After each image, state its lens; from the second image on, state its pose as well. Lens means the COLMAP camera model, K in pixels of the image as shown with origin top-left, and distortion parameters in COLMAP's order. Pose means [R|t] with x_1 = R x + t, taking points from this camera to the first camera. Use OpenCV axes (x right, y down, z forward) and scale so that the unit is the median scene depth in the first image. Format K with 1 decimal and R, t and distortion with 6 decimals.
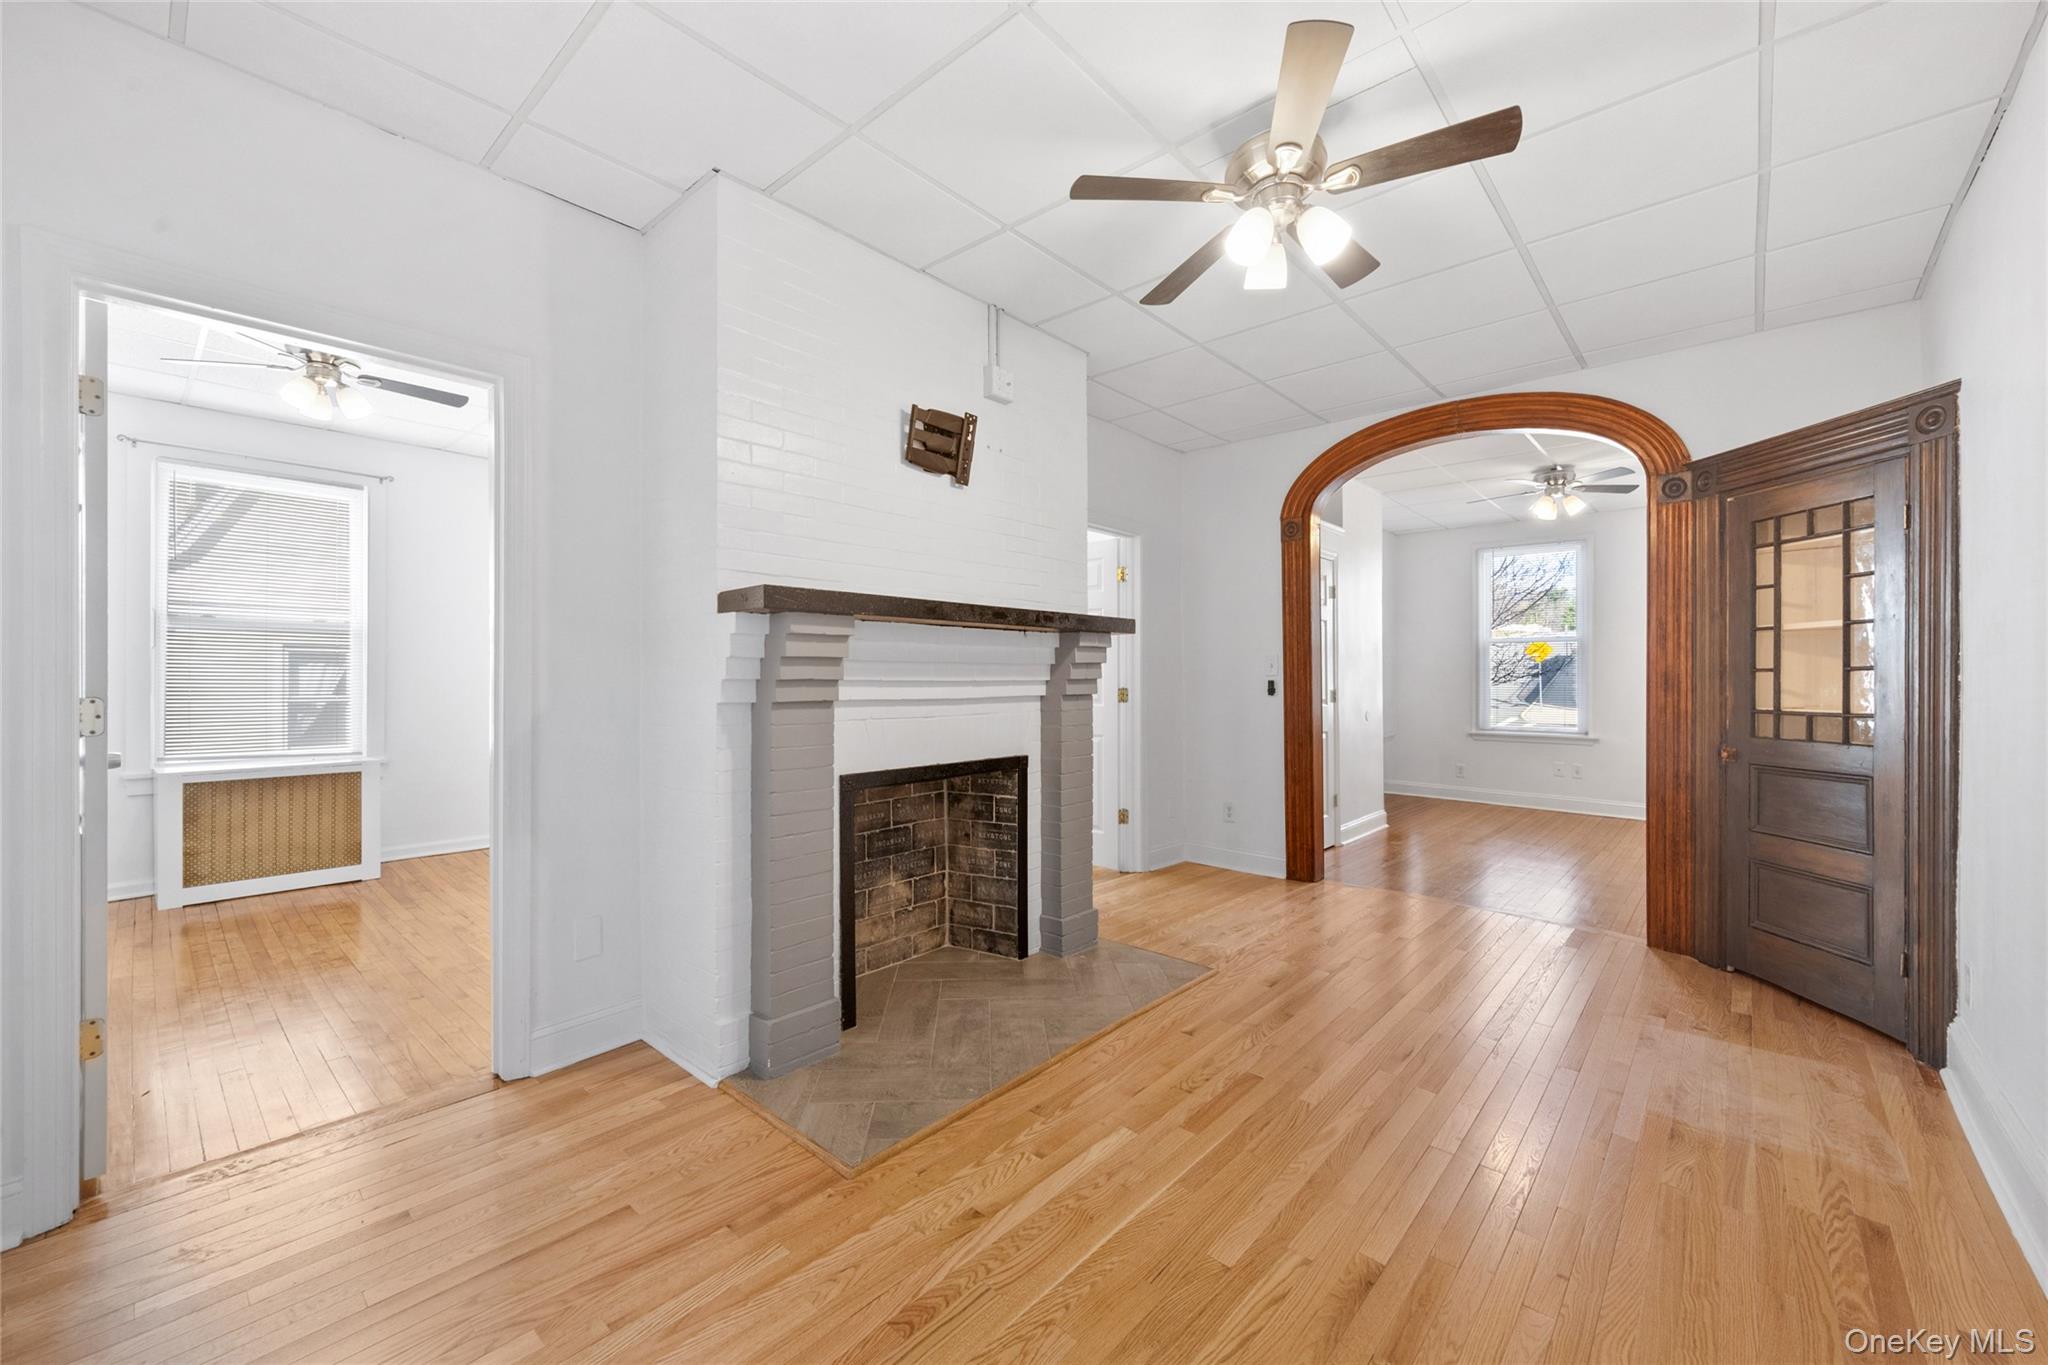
lens RADIAL K [[817.0, 0, 1032.1], [0, 817.0, 668.5], [0, 0, 1]] dist [-0.001849, 0.000038]
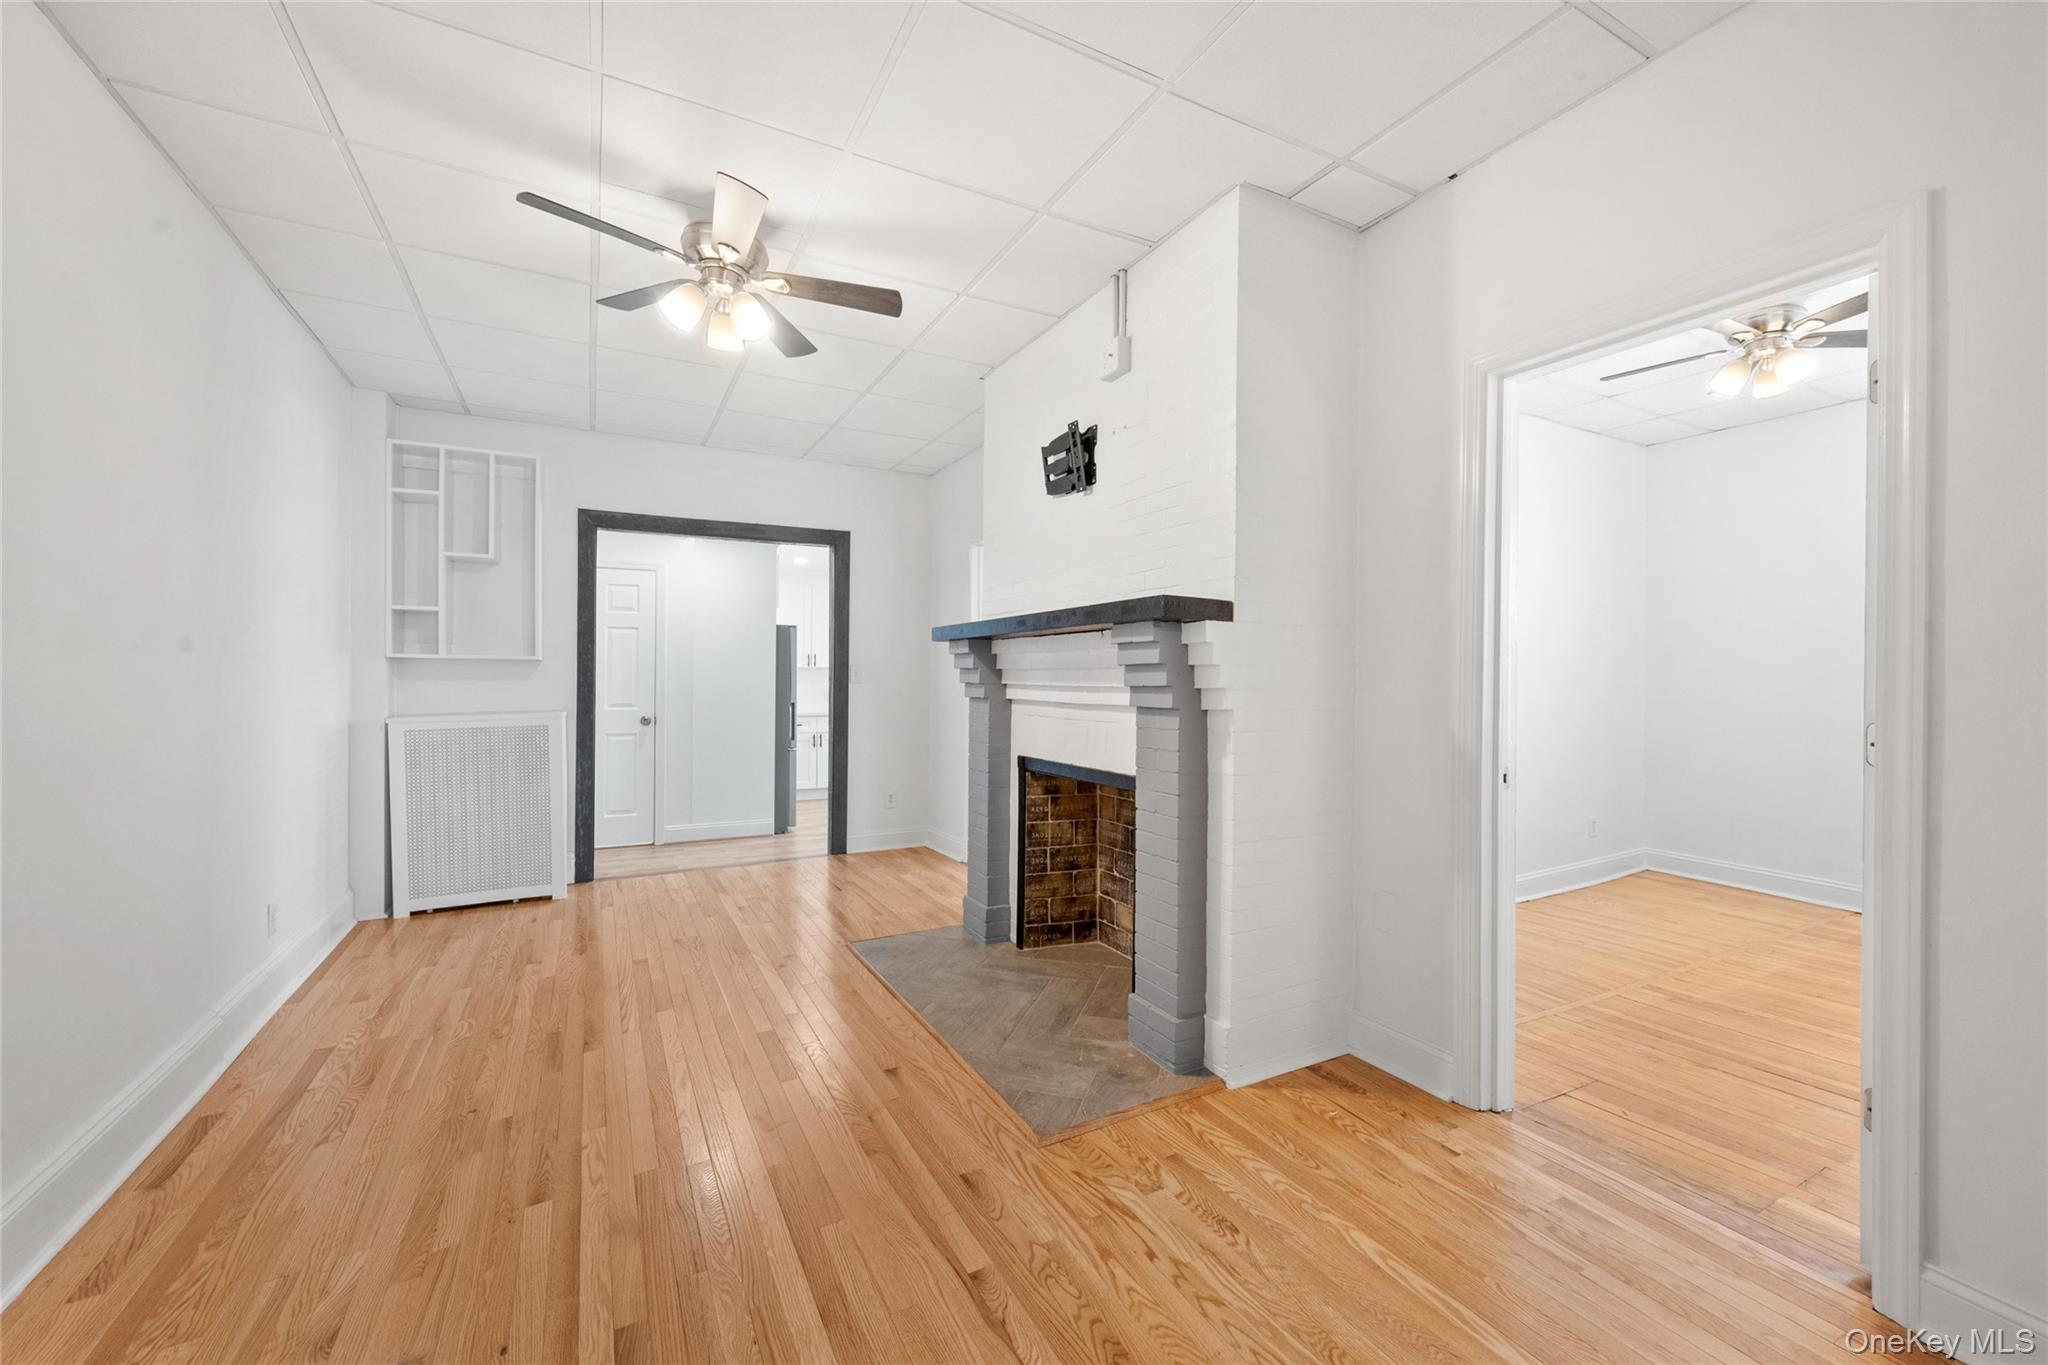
lens RADIAL K [[811.0, 0, 1025.6], [0, 811.0, 679.7], [0, 0, 1]] dist [-0.000453, 0.000223]
pose [[-0.349122, -0.002579, -0.937074, 0.919079], [-0.002244, 0.999996, -0.001916, 0.009221], [0.937074, 0.001434, -0.349127, 1.348465]]
